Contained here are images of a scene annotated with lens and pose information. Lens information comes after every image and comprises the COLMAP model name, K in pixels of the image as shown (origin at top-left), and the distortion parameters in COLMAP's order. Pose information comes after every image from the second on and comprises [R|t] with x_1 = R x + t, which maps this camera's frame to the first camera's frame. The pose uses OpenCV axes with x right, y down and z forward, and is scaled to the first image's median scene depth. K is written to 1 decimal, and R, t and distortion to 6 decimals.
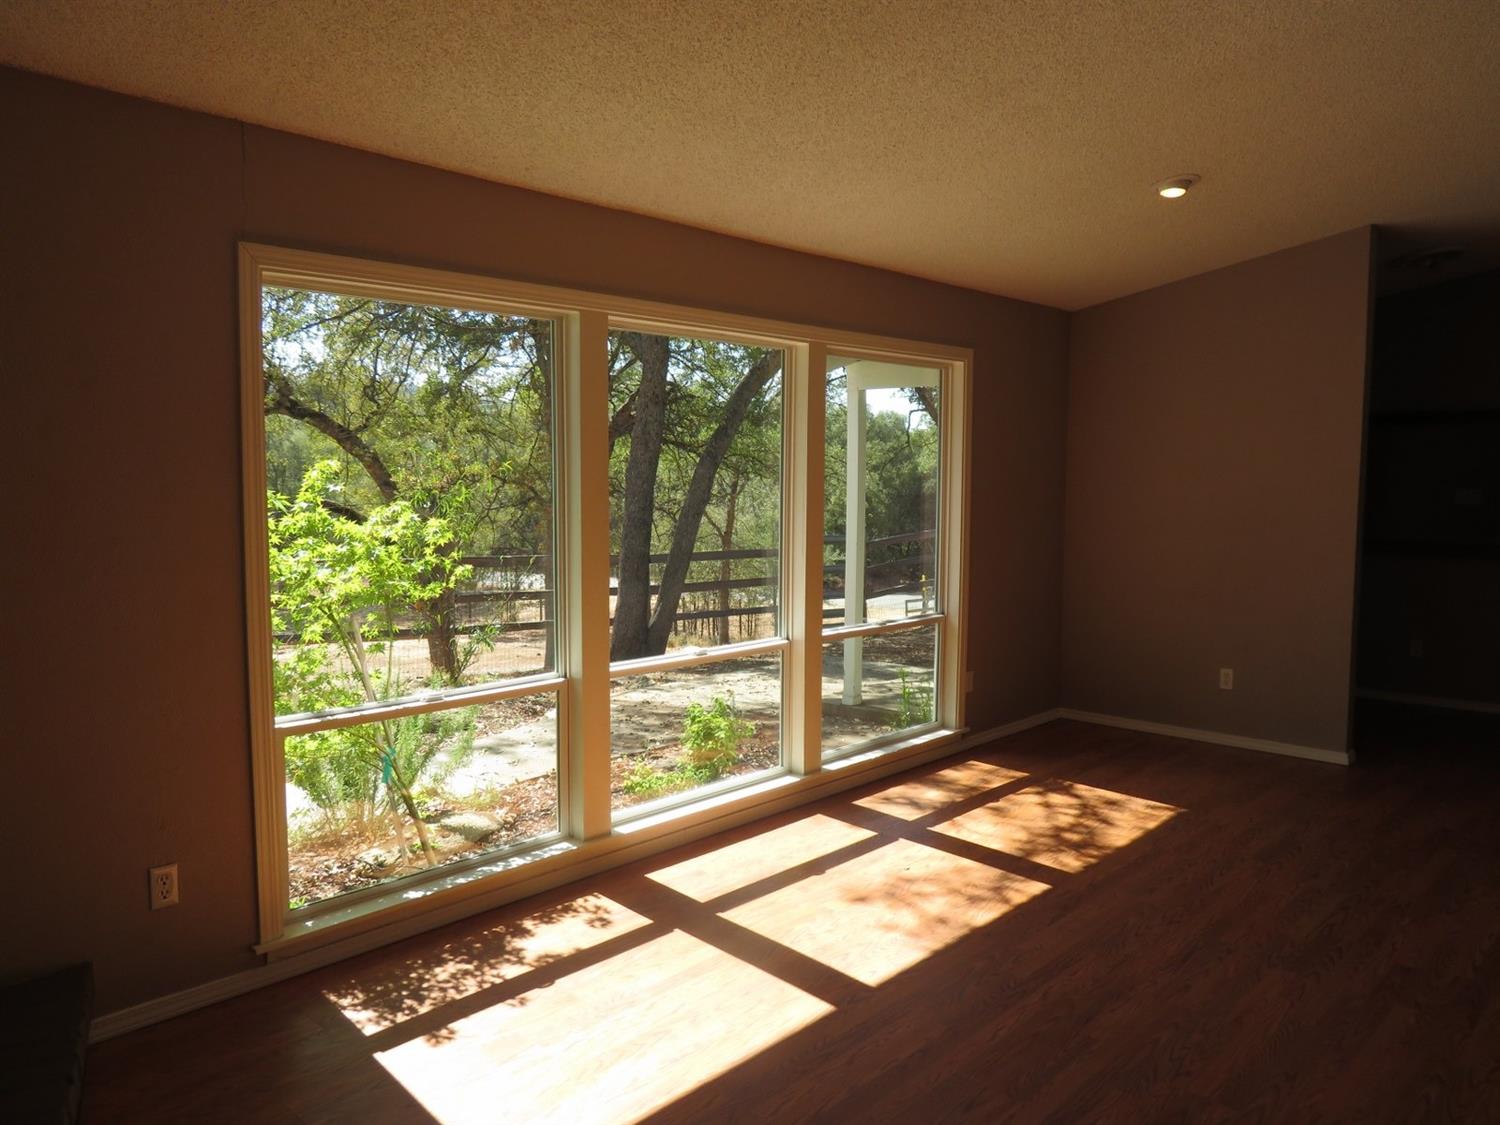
lens RADIAL K [[1050.4, 0, 750.0], [0, 1050.4, 562.5], [0, 0, 1]] dist [-0.004002, -0.004002]
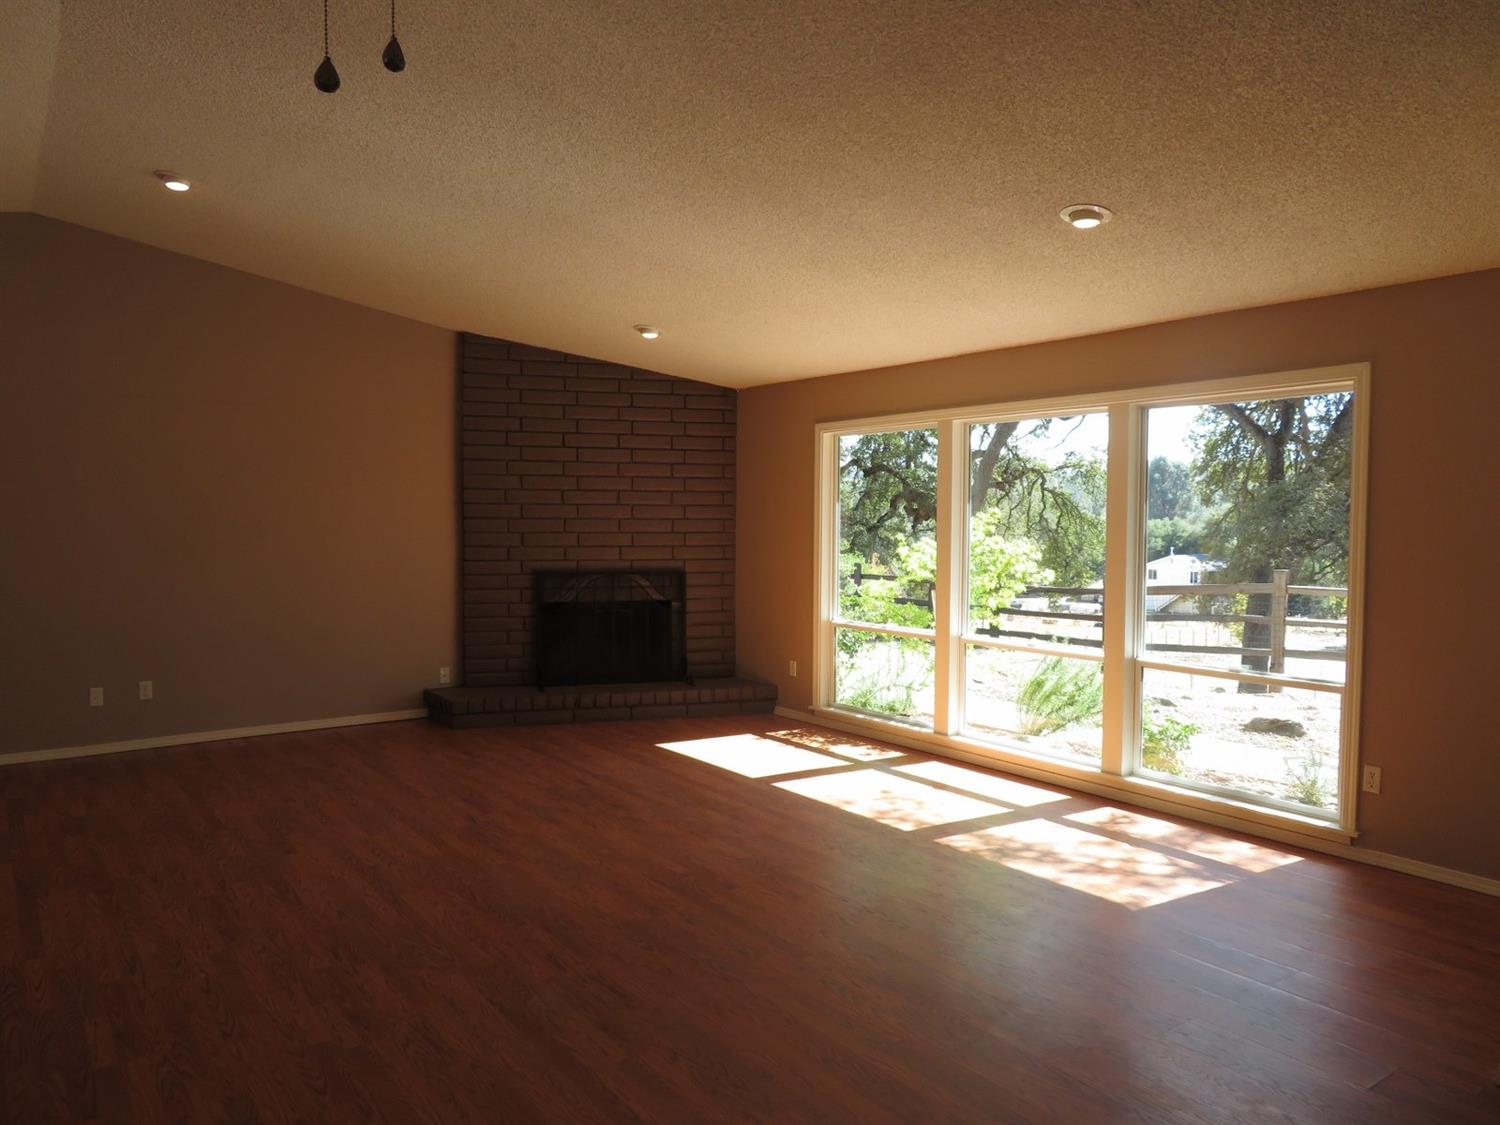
lens RADIAL K [[1050.4, 0, 750.0], [0, 1050.4, 562.5], [0, 0, 1]] dist [-0.004002, -0.004002]
pose [[-0.177549, 0.038144, -0.983372, 1.311660], [-0.083840, 0.995029, 0.053734, -0.059333], [0.980534, 0.091987, -0.173468, 0.840132]]
